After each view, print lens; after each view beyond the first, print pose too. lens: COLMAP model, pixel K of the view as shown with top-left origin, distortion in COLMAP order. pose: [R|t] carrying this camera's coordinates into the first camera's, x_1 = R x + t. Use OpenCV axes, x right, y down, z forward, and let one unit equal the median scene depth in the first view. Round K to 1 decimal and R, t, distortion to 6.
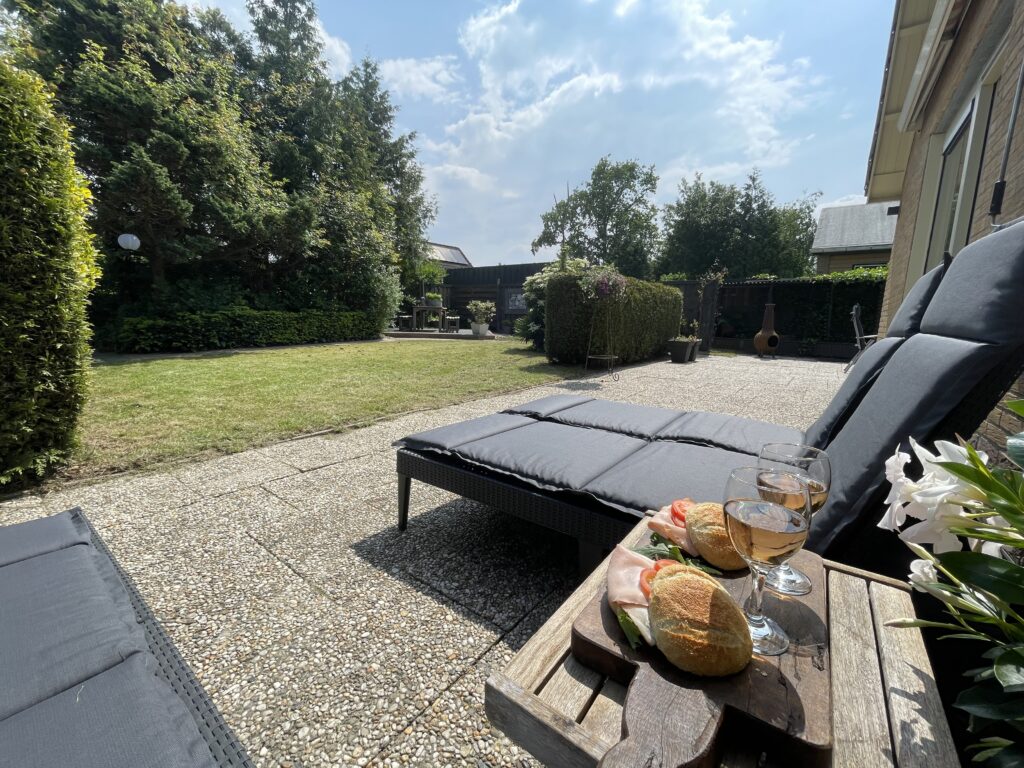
lens RADIAL K [[414.1, 0, 514.8], [0, 414.1, 383.9], [0, 0, 1]] dist [-0.007918, 0.002545]
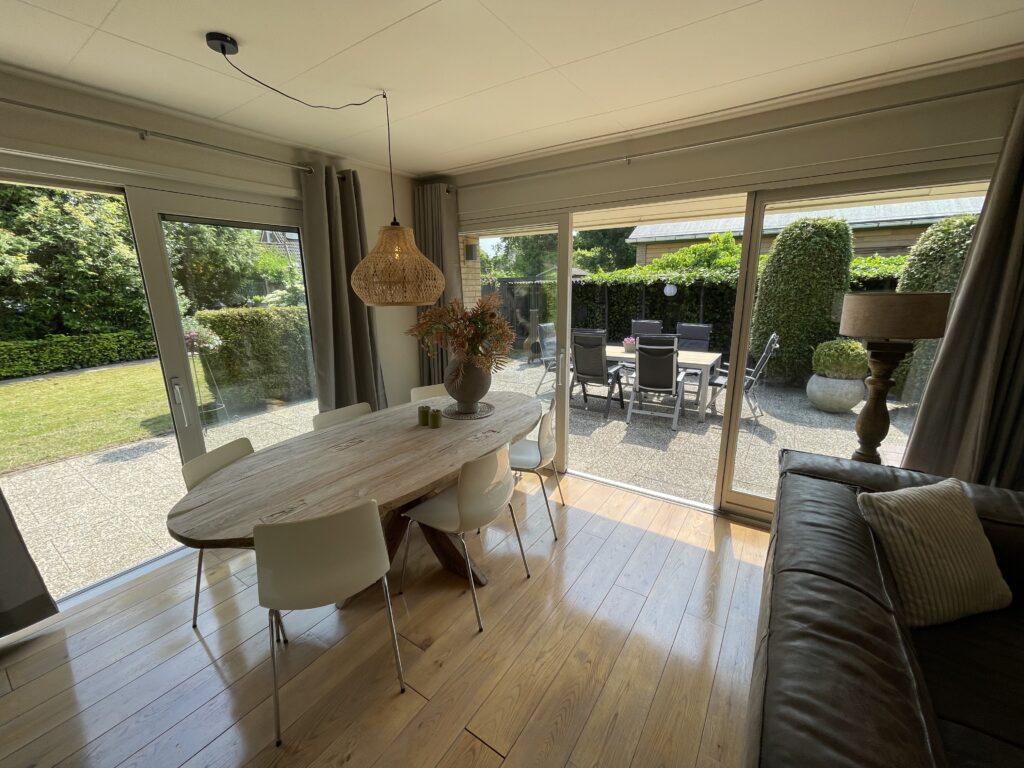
lens RADIAL K [[414.1, 0, 512.7], [0, 414.1, 382.9], [0, 0, 1]] dist [-0.007918, 0.002545]
pose [[0.997590, -0.052362, 0.045525, 0.543032], [0.048936, 0.996104, 0.073368, -0.098789], [-0.049189, -0.070963, 0.996265, 0.012456]]
